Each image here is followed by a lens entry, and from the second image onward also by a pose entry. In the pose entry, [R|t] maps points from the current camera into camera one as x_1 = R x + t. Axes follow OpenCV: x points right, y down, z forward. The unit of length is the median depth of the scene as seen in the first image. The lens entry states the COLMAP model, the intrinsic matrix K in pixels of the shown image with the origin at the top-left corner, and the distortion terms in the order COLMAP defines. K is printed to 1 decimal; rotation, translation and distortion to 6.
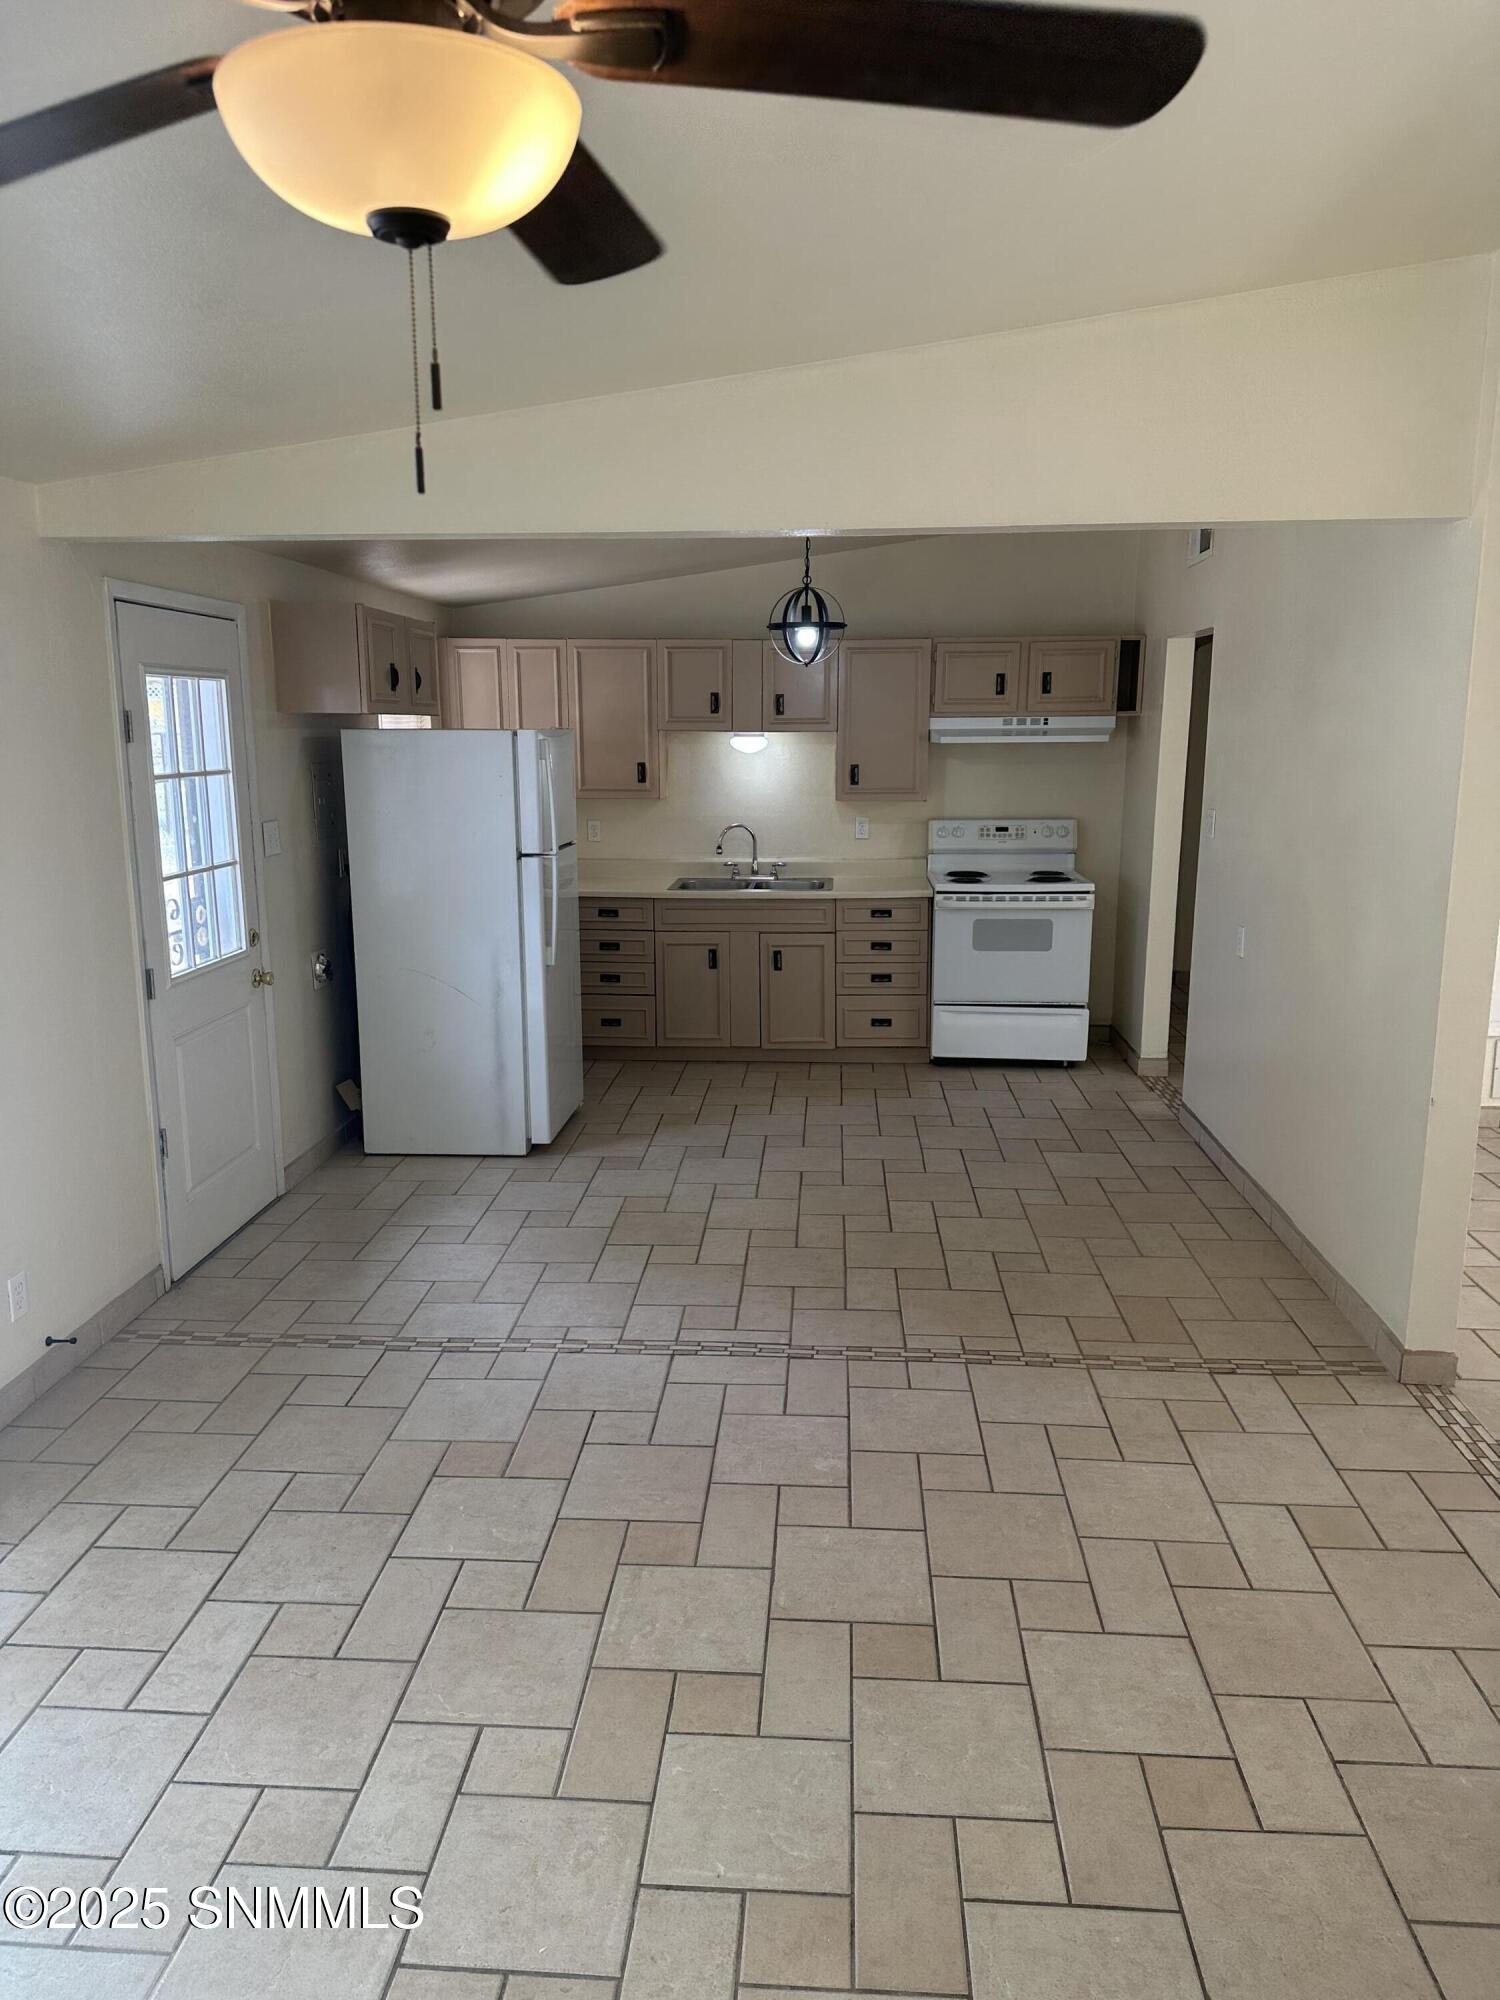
lens RADIAL K [[1397.8, 0, 747.6], [0, 1397.8, 1000.4], [0, 0, 1]] dist [-0.006568, -0.013518]
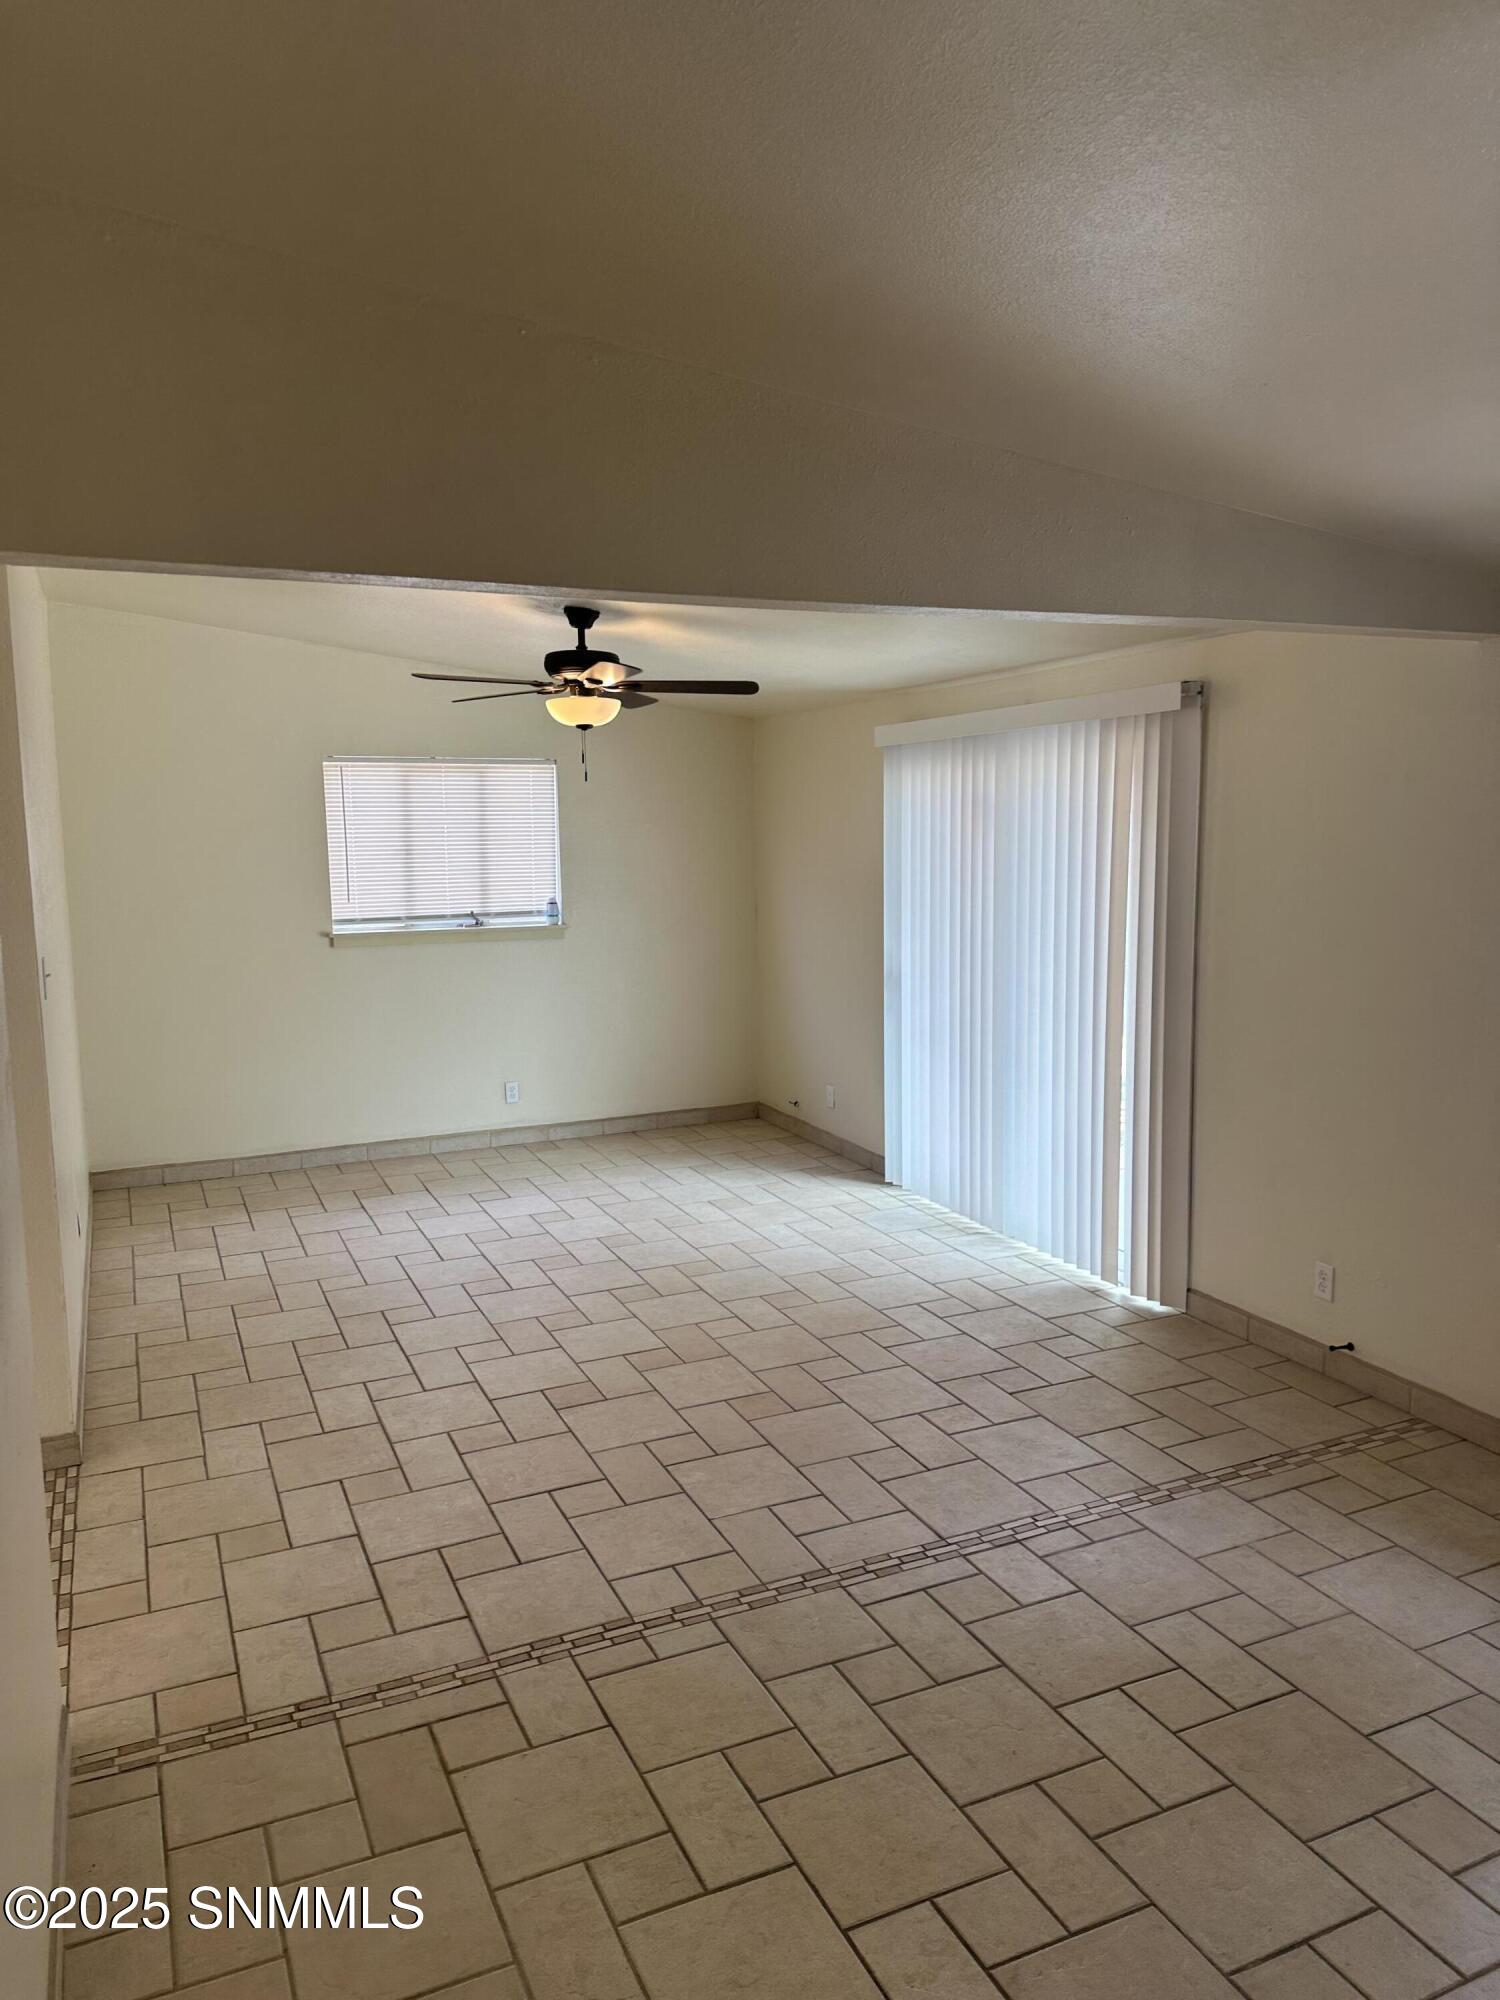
lens RADIAL K [[1397.8, 0, 750.3], [0, 1397.8, 999.0], [0, 0, 1]] dist [-0.006568, -0.013518]
pose [[-0.883470, 0.079040, -0.461772, 0.447099], [-0.072092, 0.950989, 0.300704, -0.338138], [0.462908, 0.298953, -0.834472, 1.618336]]
